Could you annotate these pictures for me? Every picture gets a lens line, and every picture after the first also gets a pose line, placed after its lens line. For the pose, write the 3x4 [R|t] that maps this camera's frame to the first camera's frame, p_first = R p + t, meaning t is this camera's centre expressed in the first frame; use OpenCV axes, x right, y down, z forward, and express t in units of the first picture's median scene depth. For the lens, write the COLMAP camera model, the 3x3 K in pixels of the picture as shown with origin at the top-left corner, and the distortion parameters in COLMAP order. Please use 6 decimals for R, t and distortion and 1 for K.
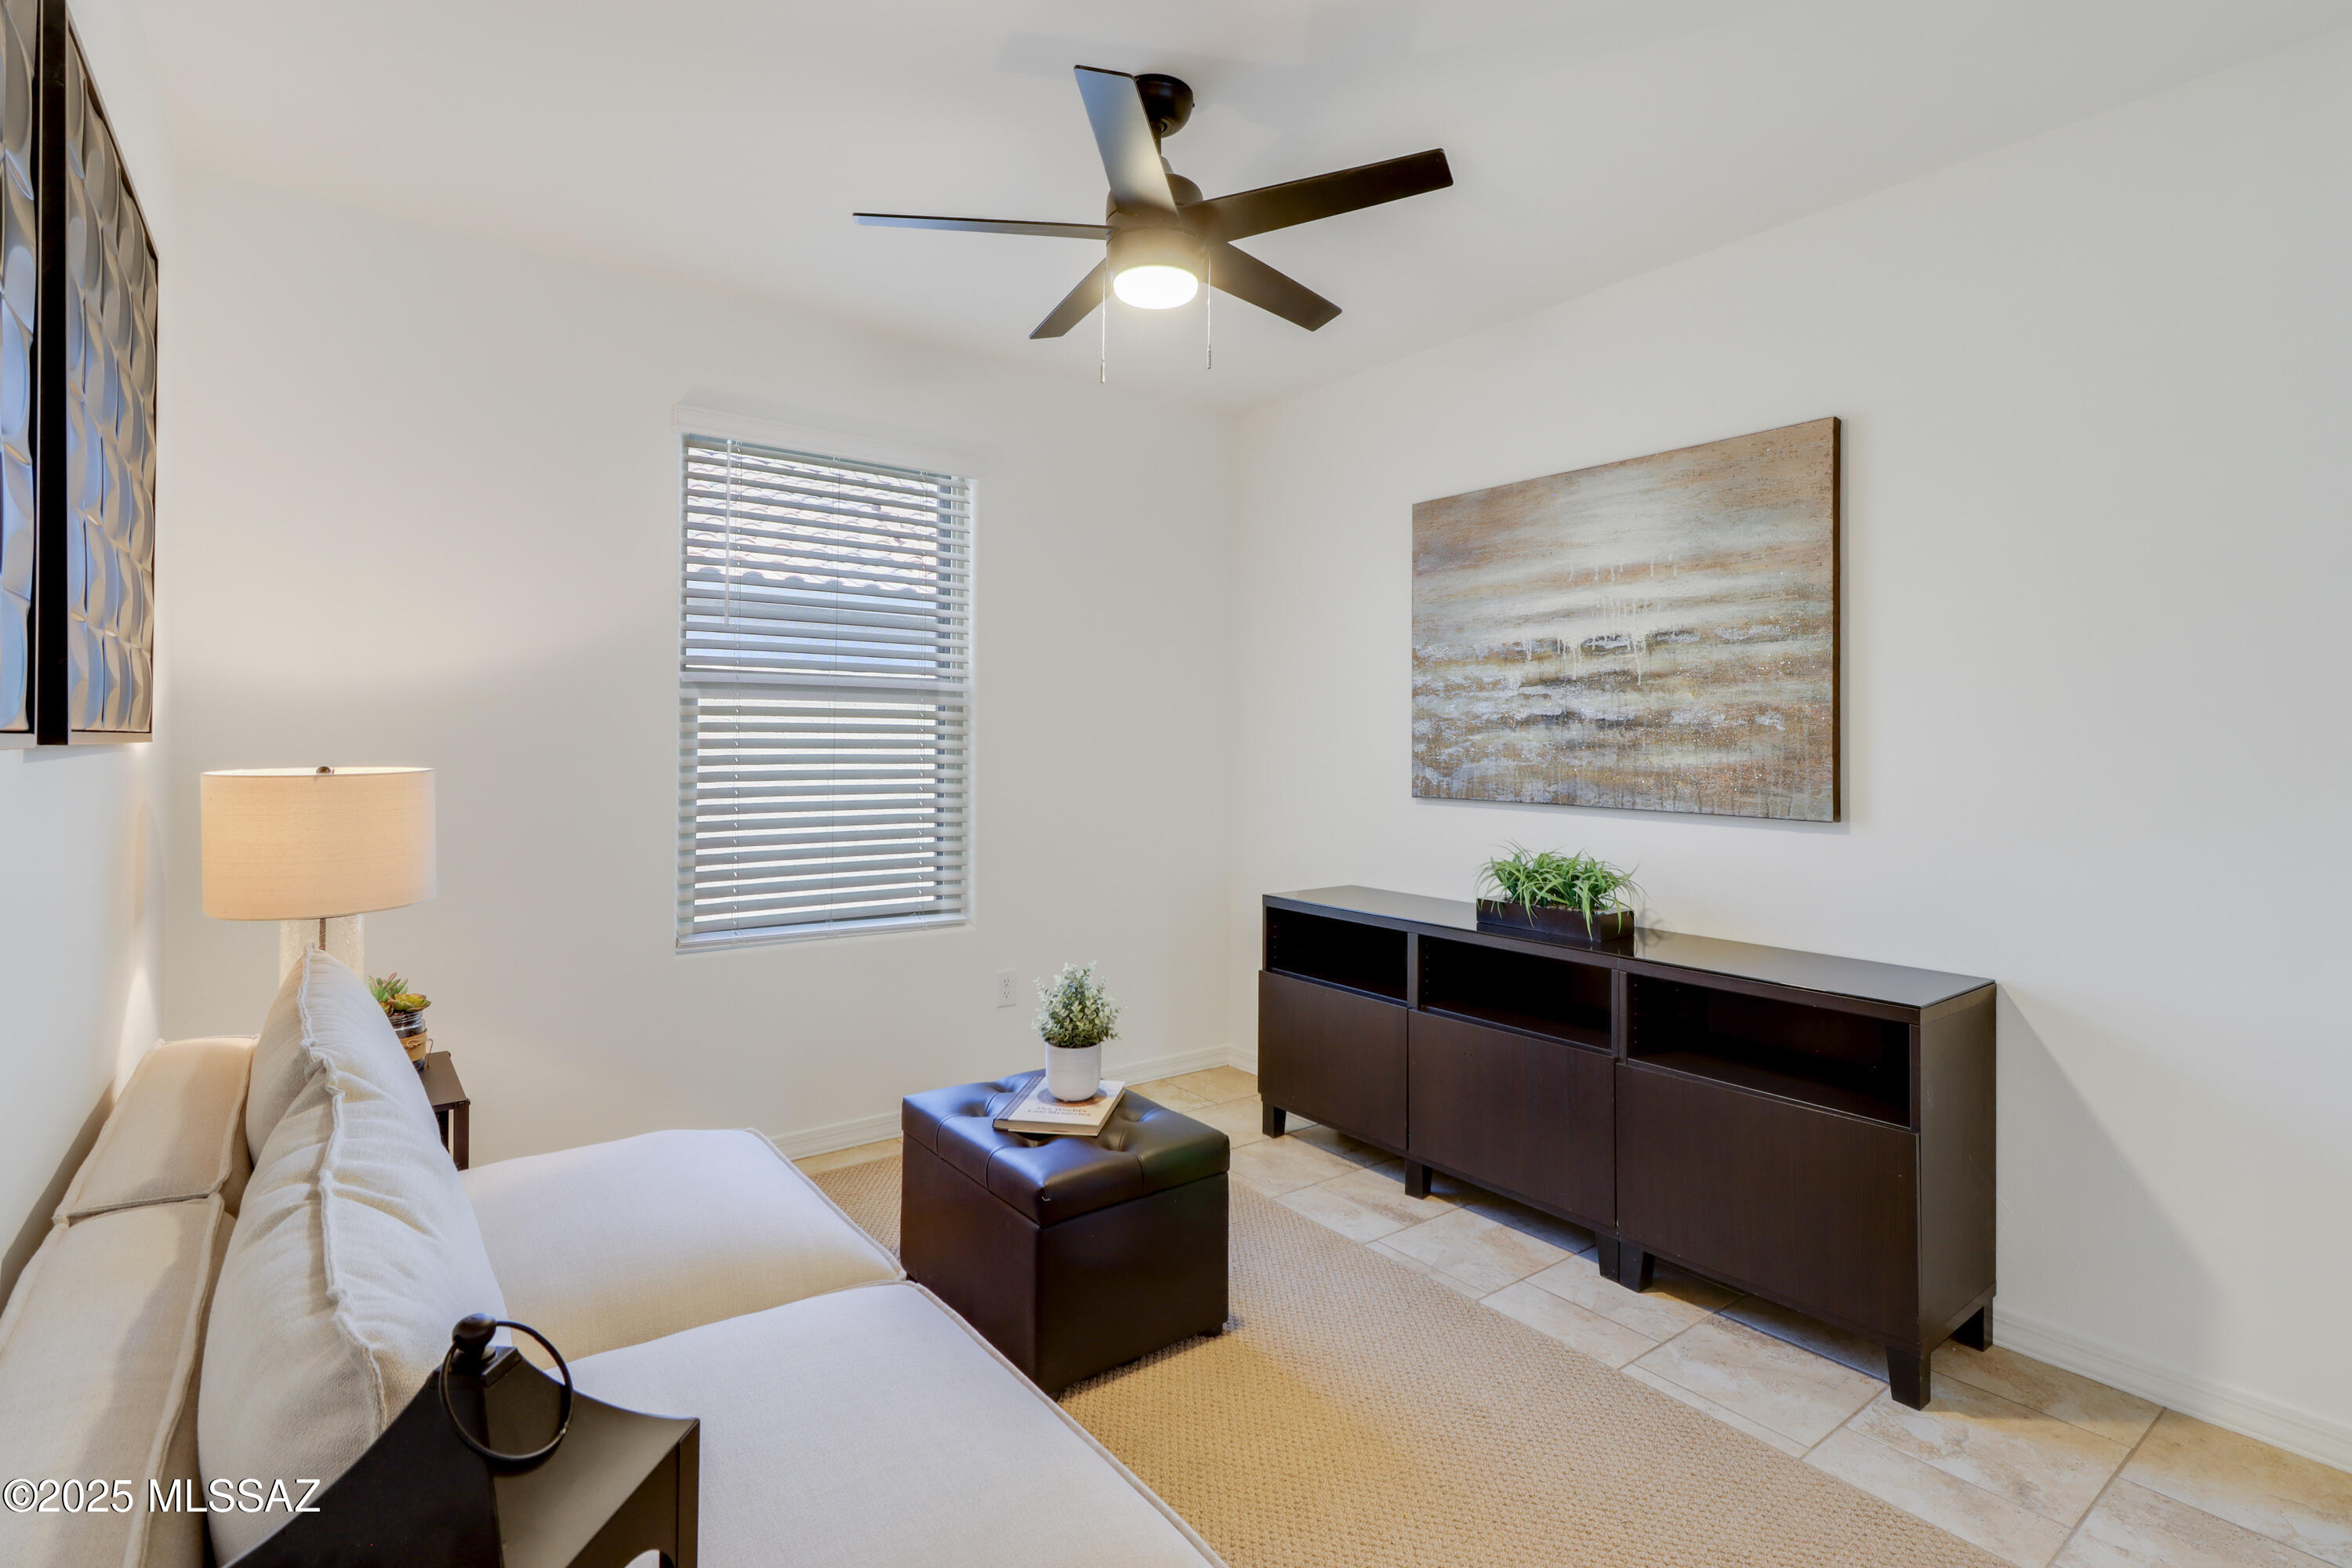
lens RADIAL K [[1110.9, 0, 1168.6], [0, 1110.9, 744.7], [0, 0, 1]] dist [0.000394, 0.000225]
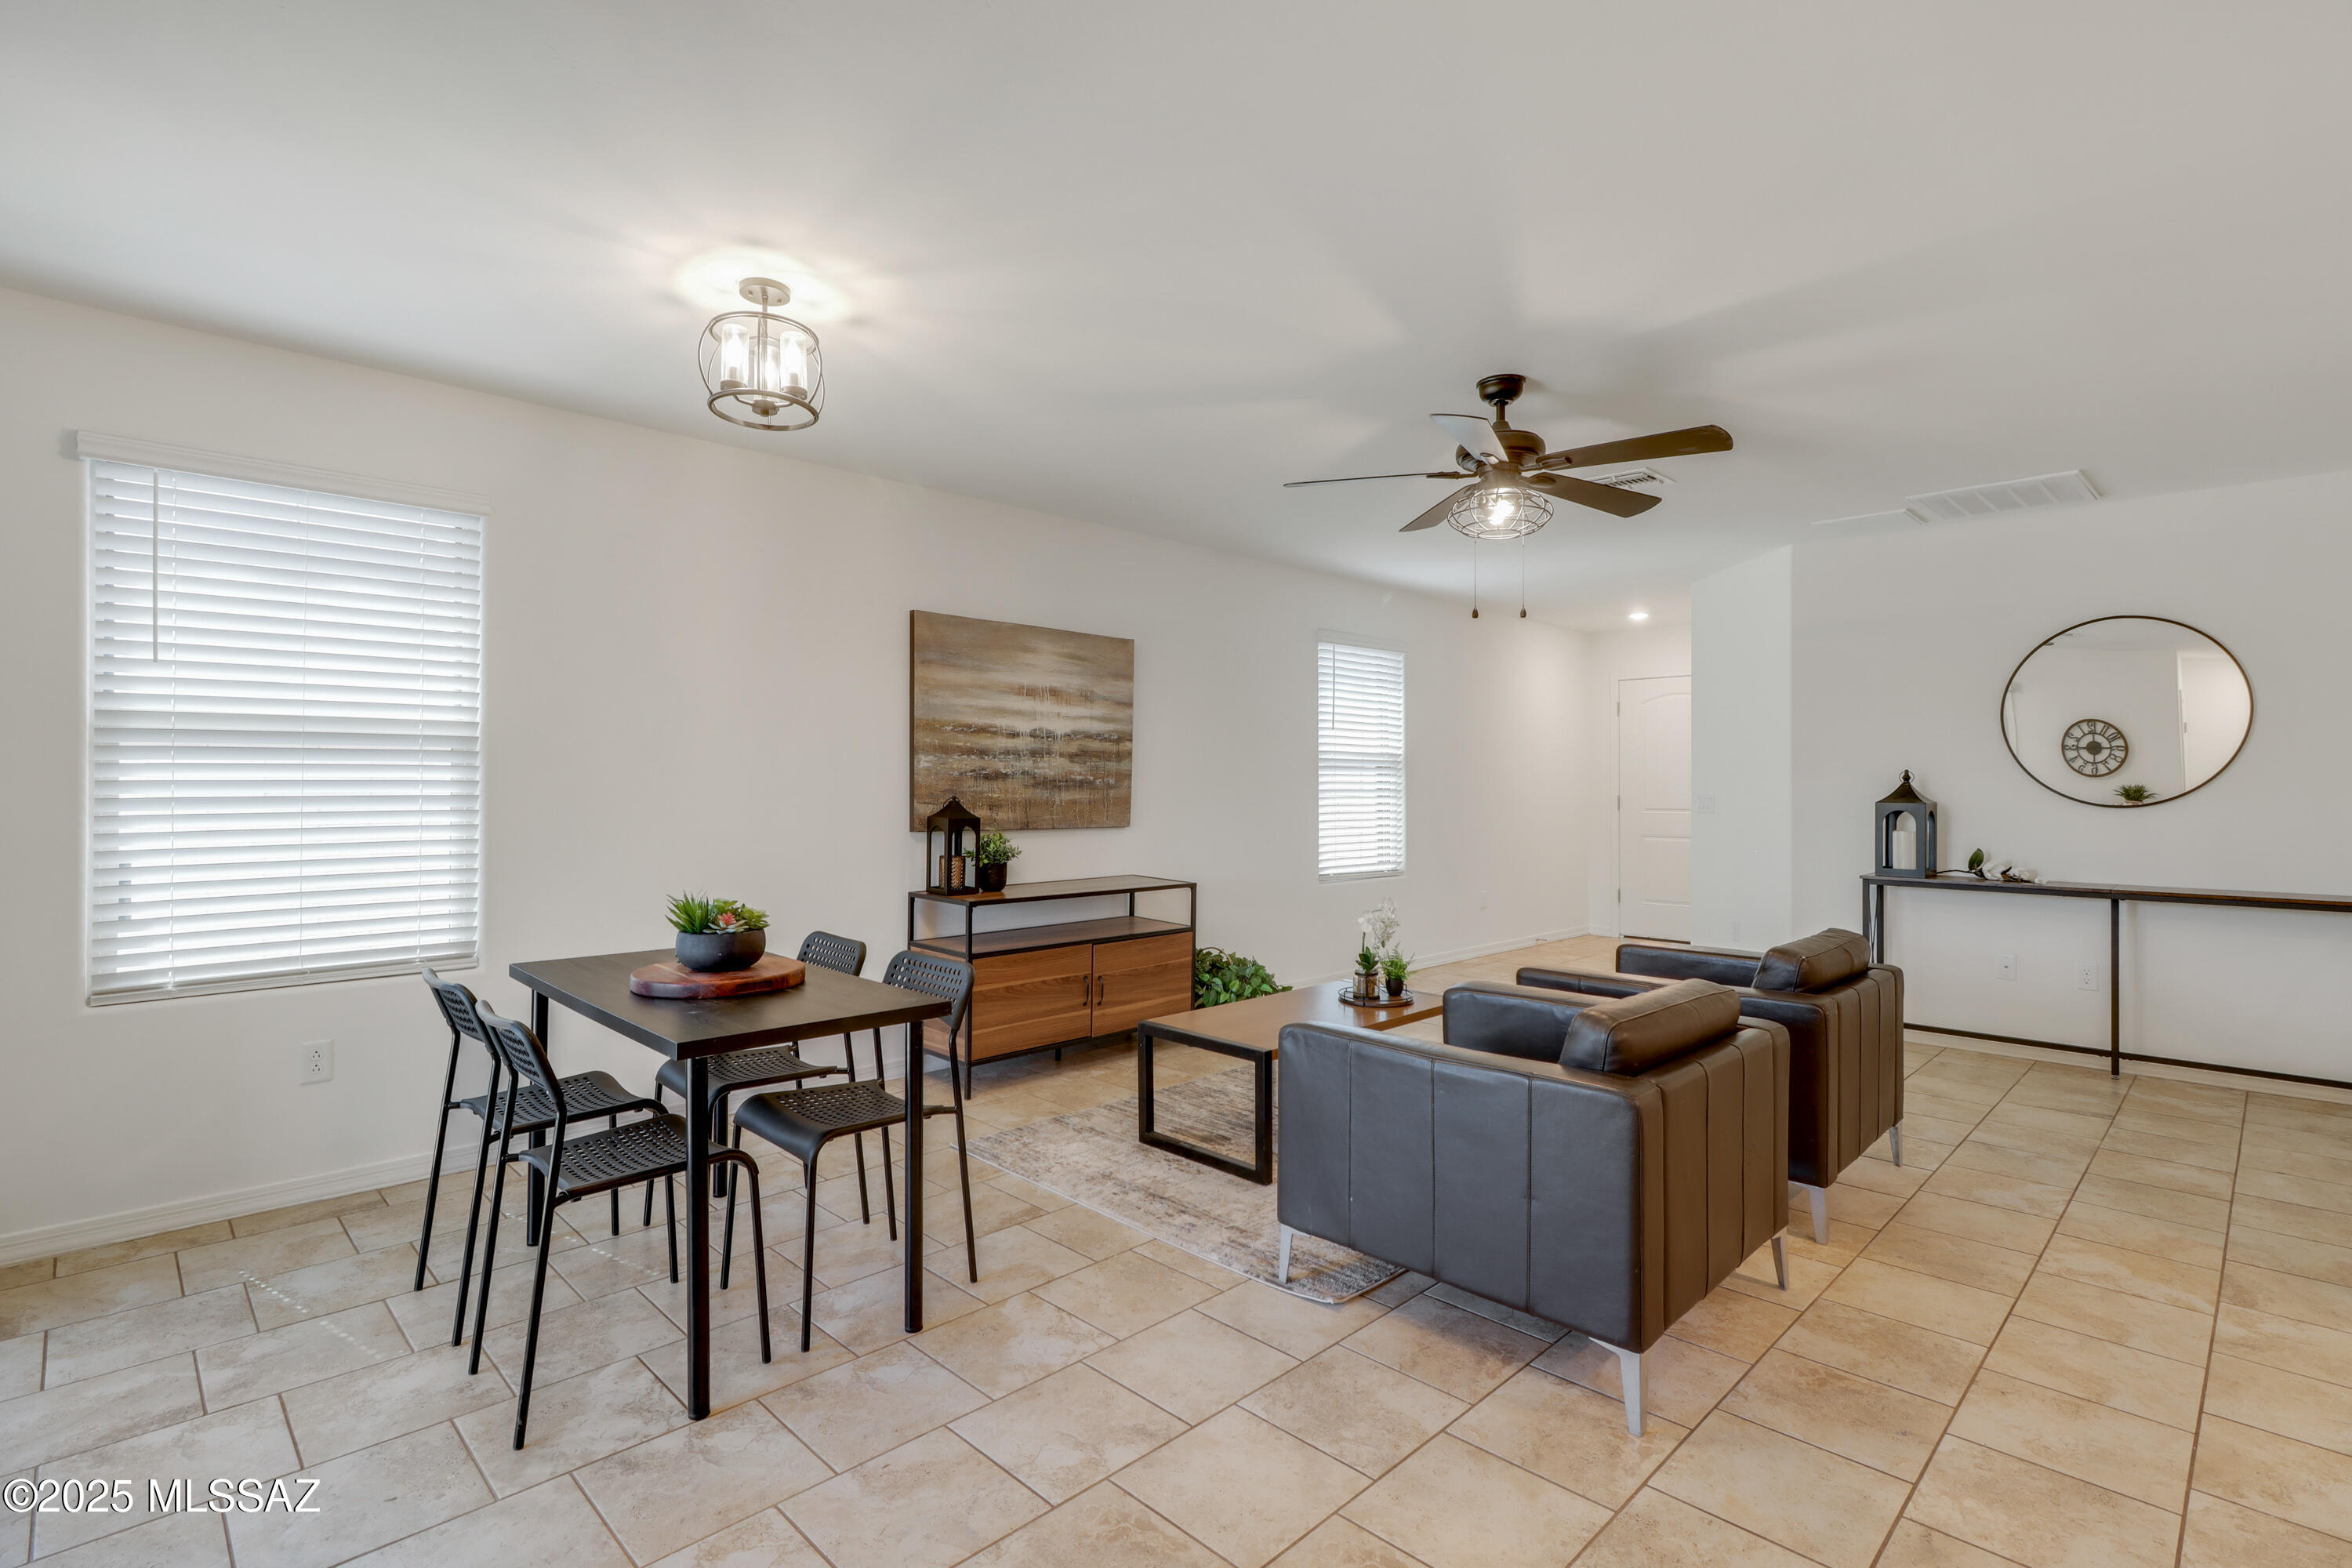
lens RADIAL K [[1119.9, 0, 1175.5], [0, 1119.9, 772.8], [0, 0, 1]] dist [-0.000469, -0.000327]
pose [[-0.133369, 0.003203, 0.991061, -1.306672], [-0.005760, 0.999975, -0.004007, -0.023257], [-0.991050, -0.006243, -0.133347, 0.999469]]
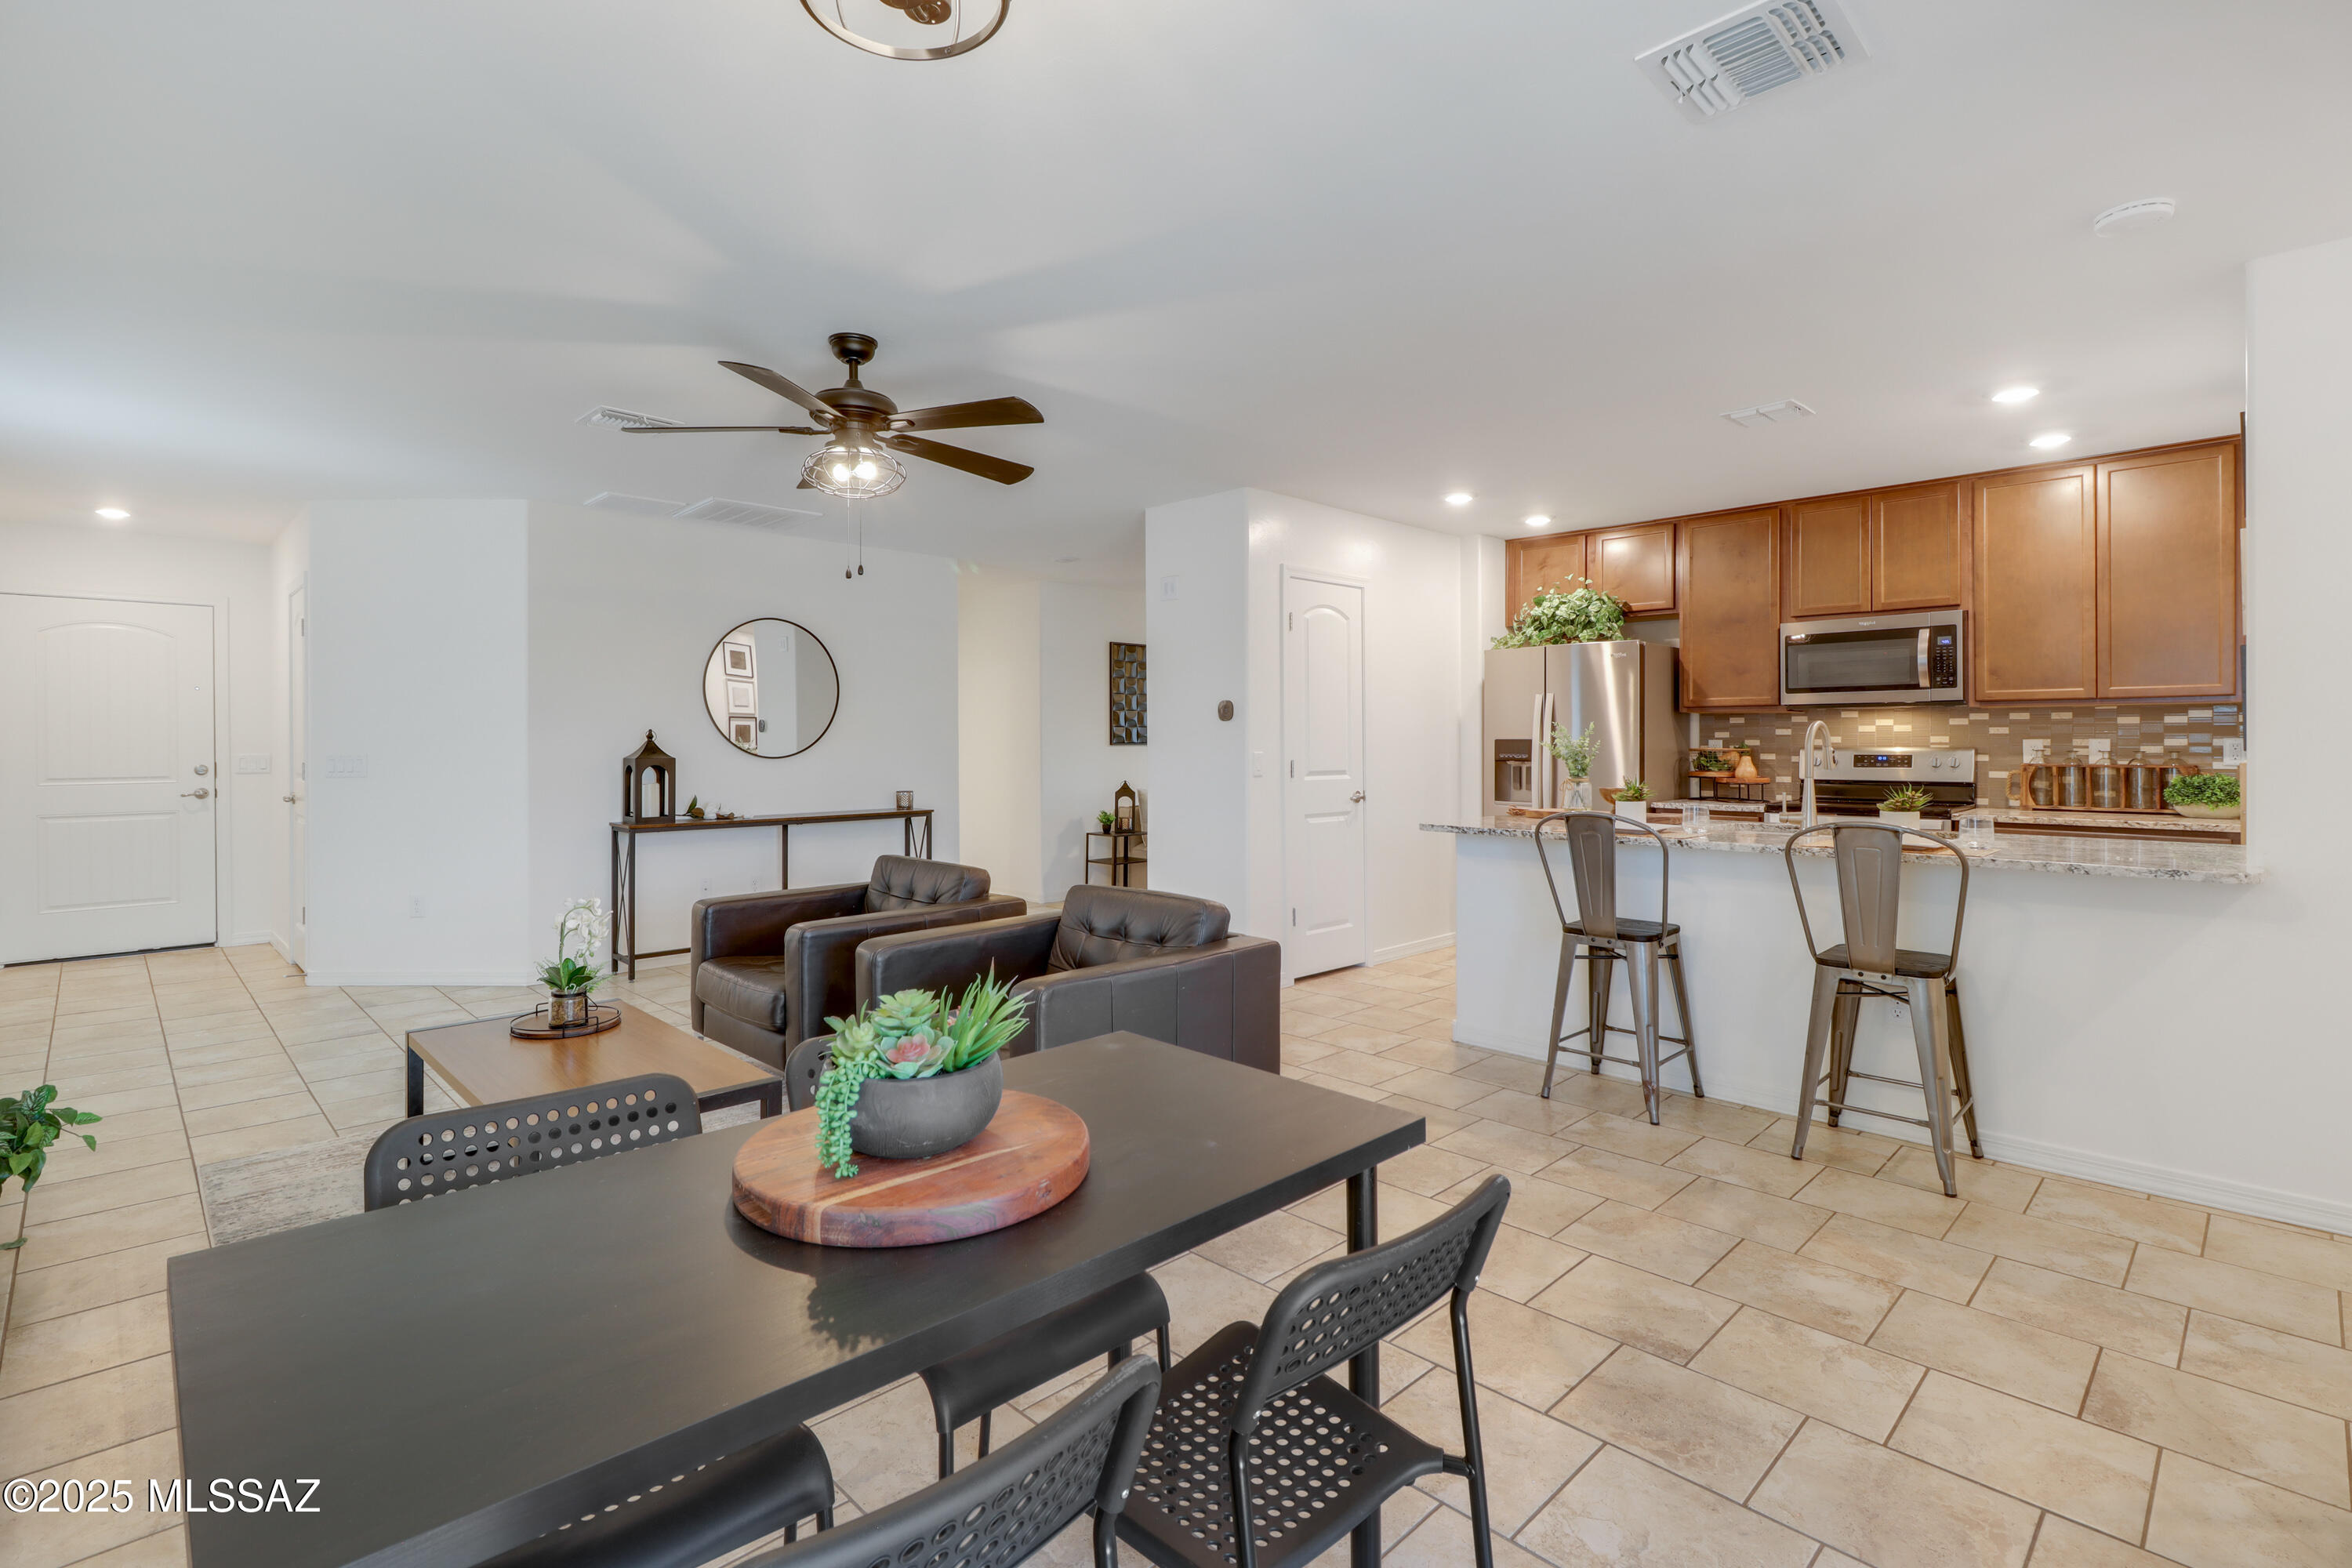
lens RADIAL K [[1078.9, 0, 1167.3], [0, 1078.9, 750.9], [0, 0, 1]] dist [-0.000405, -0.000039]
pose [[-0.992482, -0.000809, -0.122385, -0.413119], [-0.000938, 0.999999, 0.001000, -0.005994], [0.122384, 0.001107, -0.992482, 1.647518]]
